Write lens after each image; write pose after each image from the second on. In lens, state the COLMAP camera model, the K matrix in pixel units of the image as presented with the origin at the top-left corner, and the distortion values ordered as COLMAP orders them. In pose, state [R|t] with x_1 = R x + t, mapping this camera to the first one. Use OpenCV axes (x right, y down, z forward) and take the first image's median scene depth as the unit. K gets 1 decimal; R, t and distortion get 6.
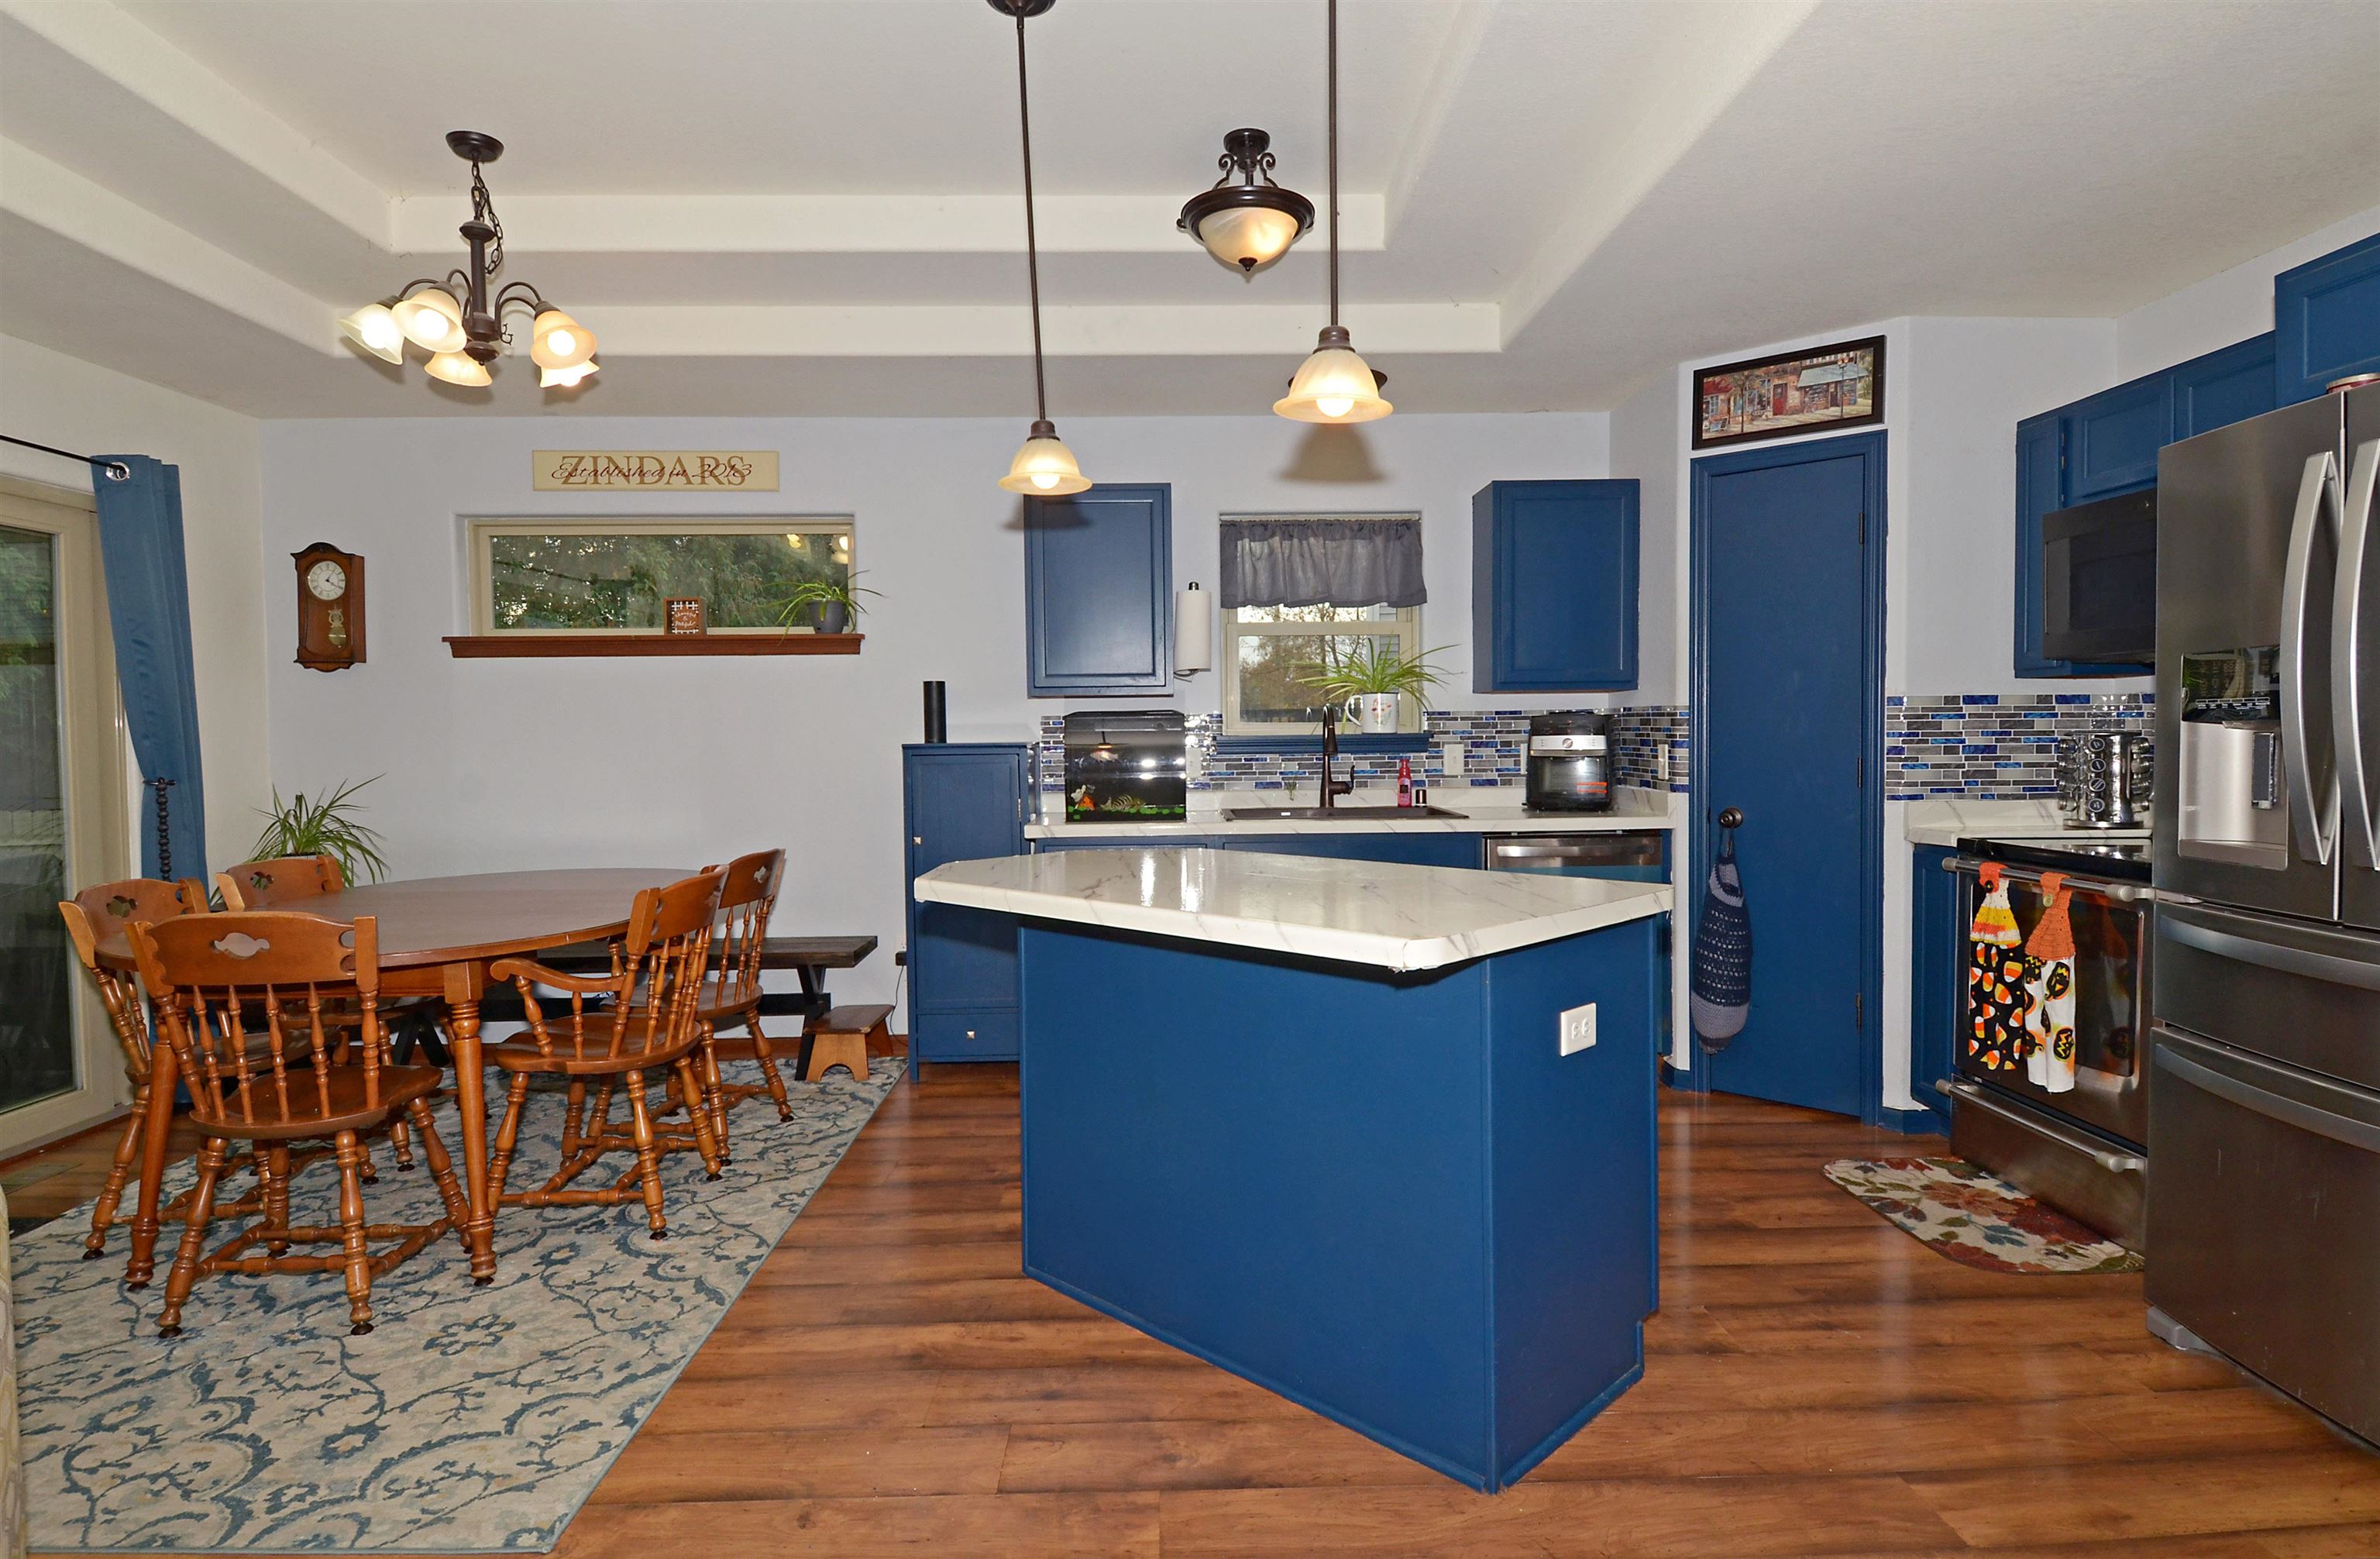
lens RADIAL K [[1253.0, 0, 1192.1], [0, 1253.0, 777.0], [0, 0, 1]] dist [0.045977, -0.051010]
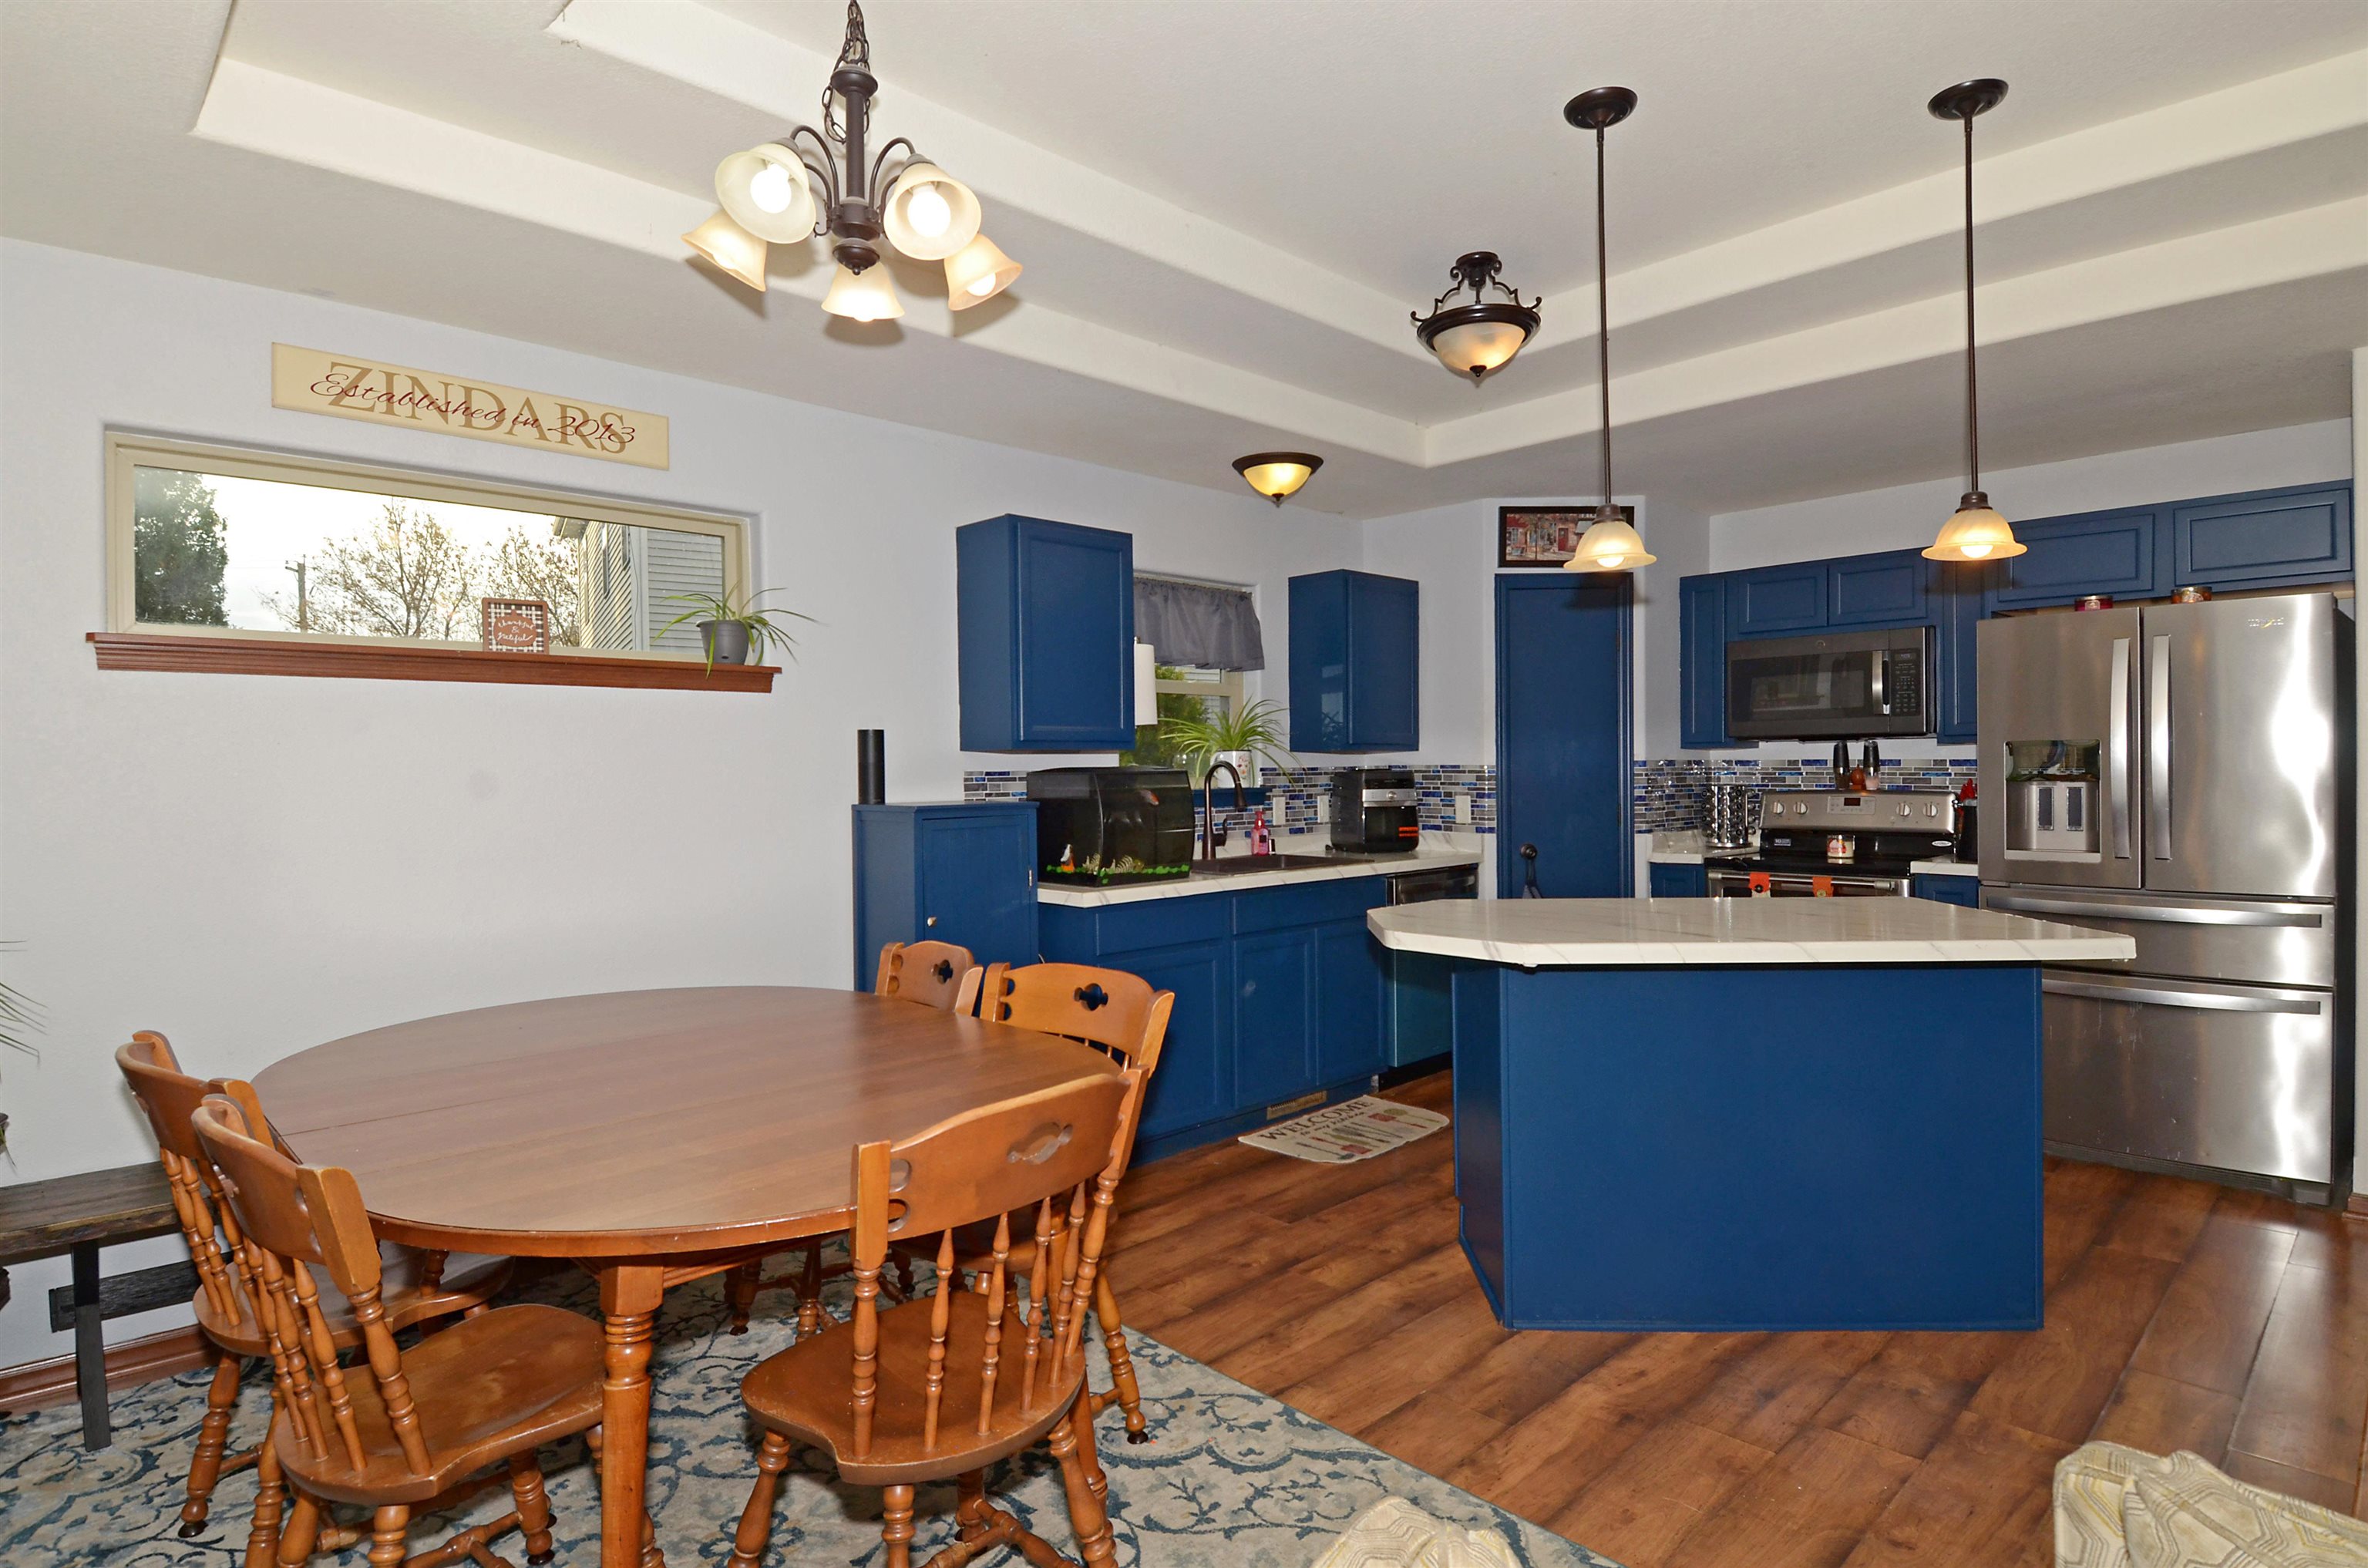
lens RADIAL K [[1228.0, 0, 1191.5], [0, 1228.0, 776.8], [0, 0, 1]] dist [0.037180, -0.038773]
pose [[0.734810, -0.001591, 0.678271, -0.749028], [0.027302, 0.999256, -0.027233, -0.021102], [-0.677723, 0.038529, 0.734307, 0.323737]]
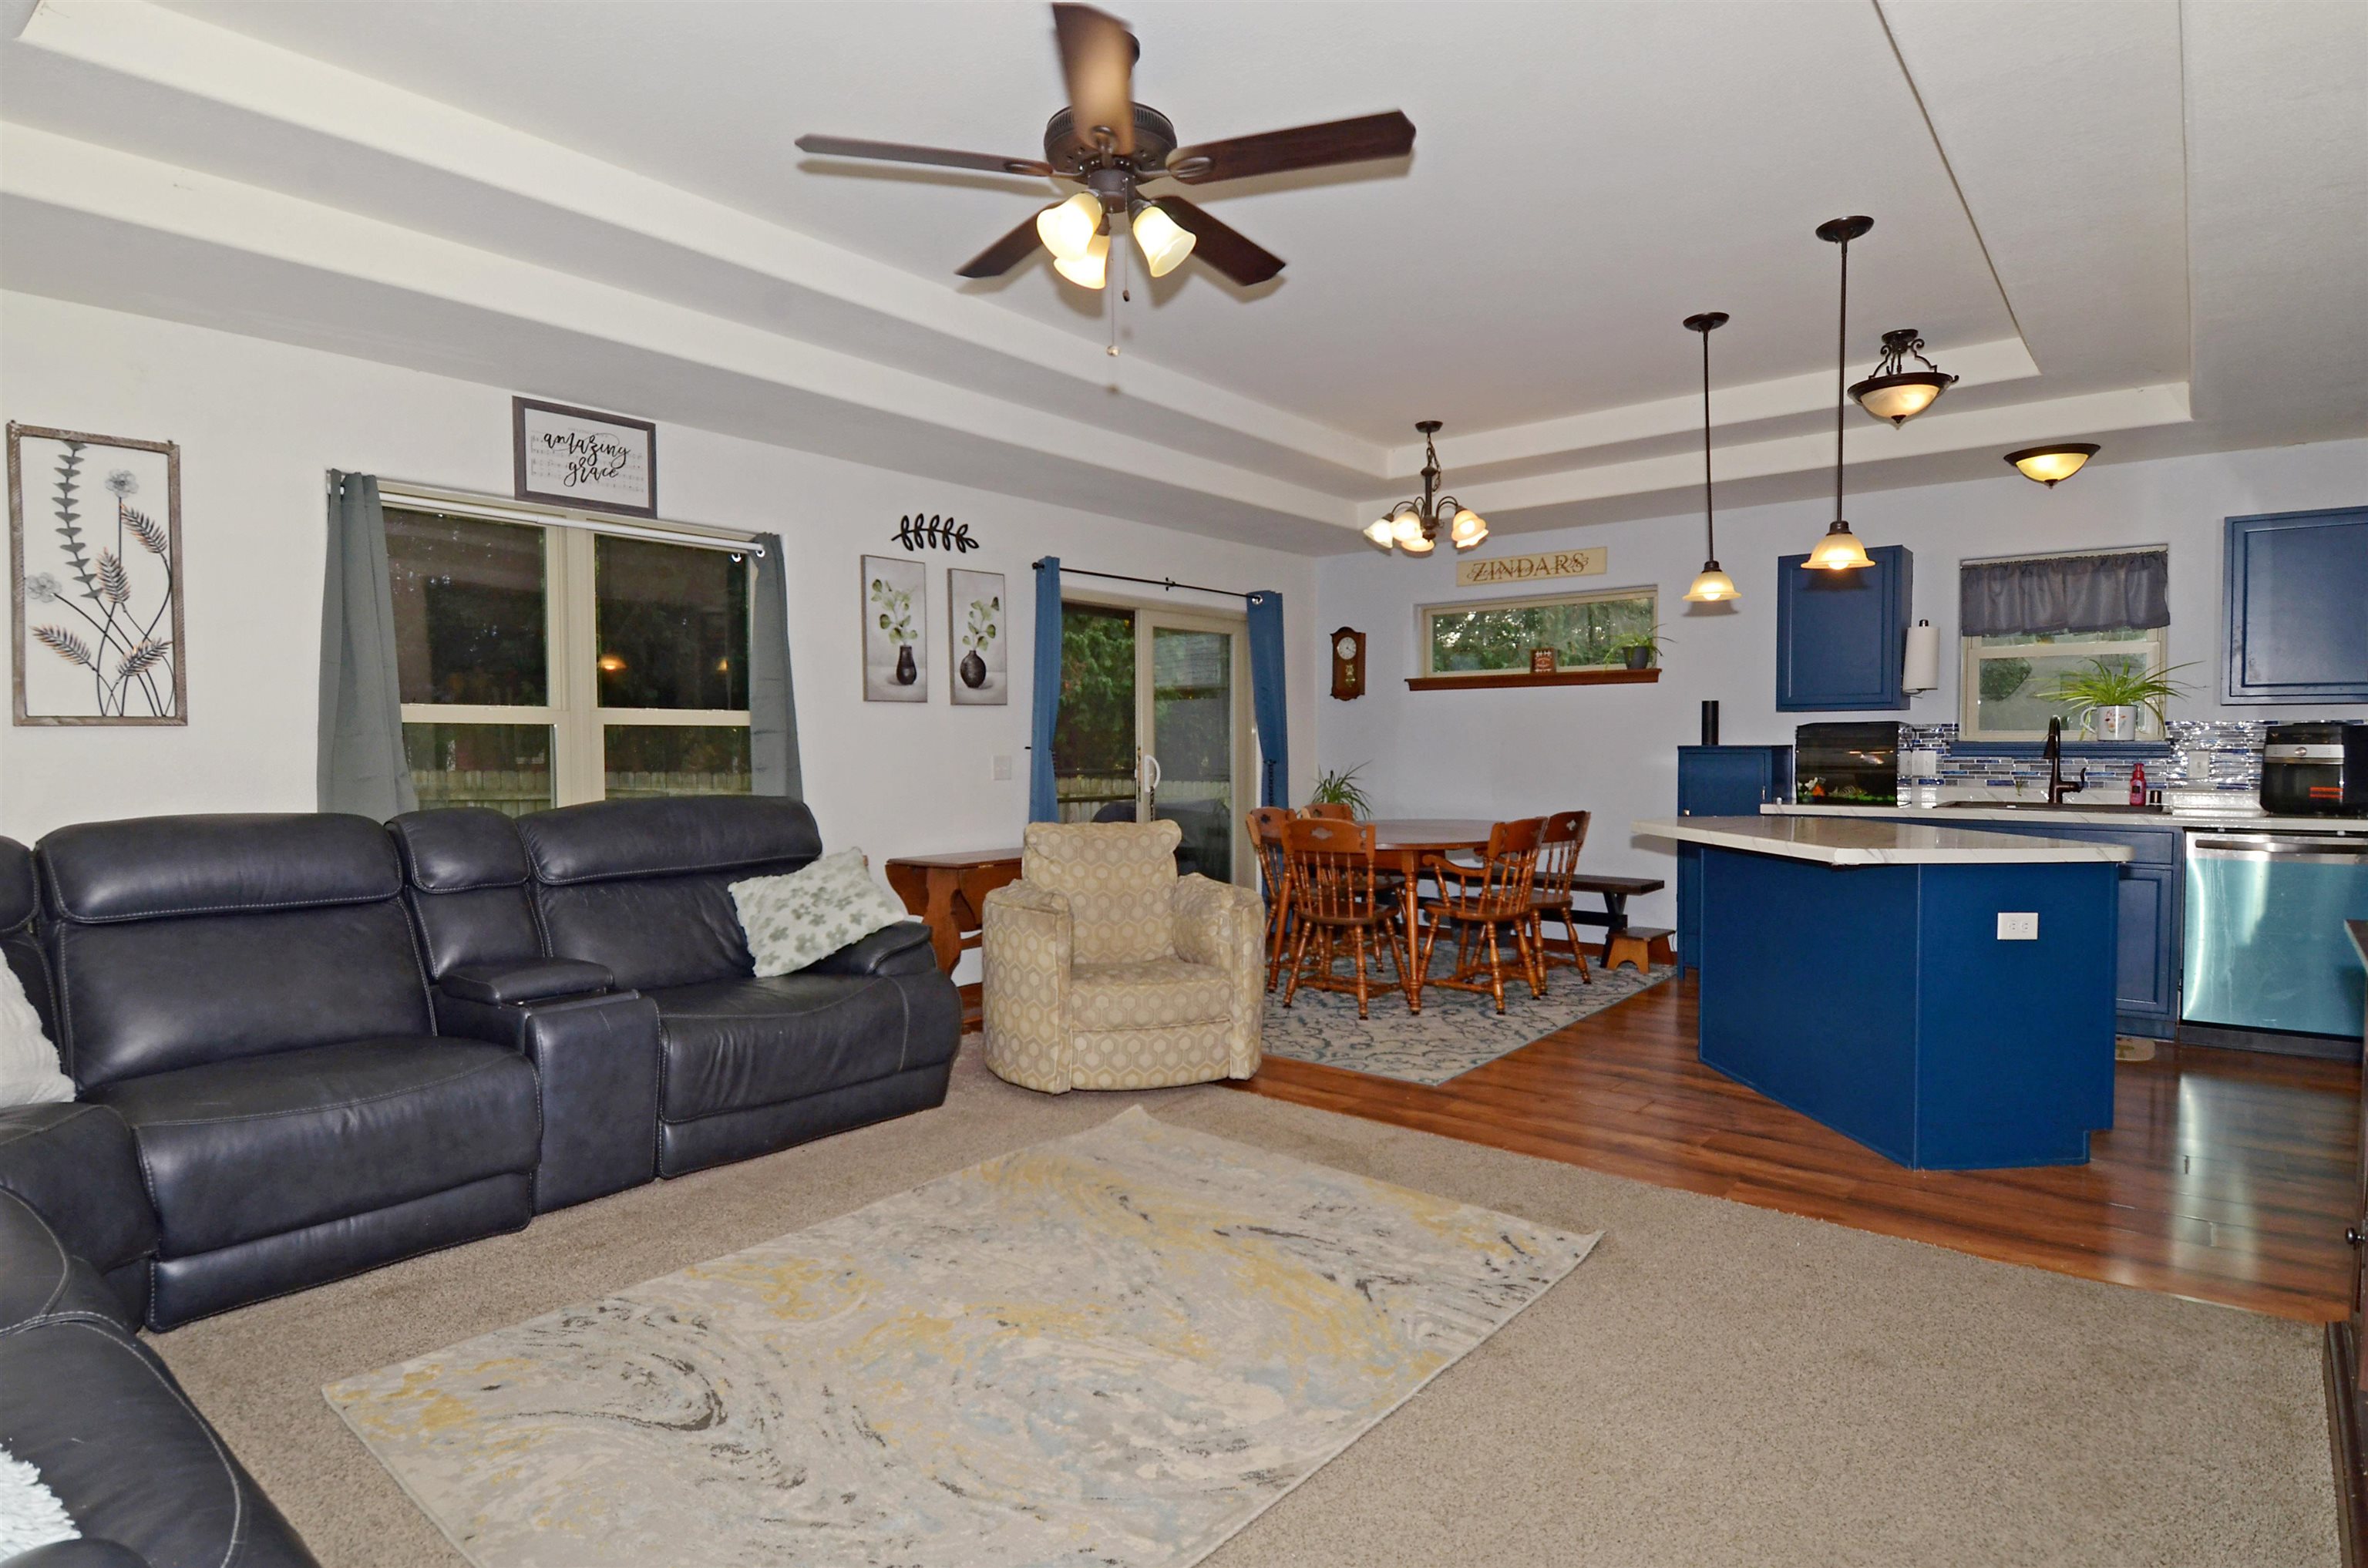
lens RADIAL K [[1231.2, 0, 1178.2], [0, 1231.2, 779.4], [0, 0, 1]] dist [0.045876, -0.045618]
pose [[0.758293, 0.028573, -0.651288, 0.306825], [-0.027735, 0.999548, 0.011560, 0.014321], [0.651324, 0.009297, 0.758743, -0.535569]]
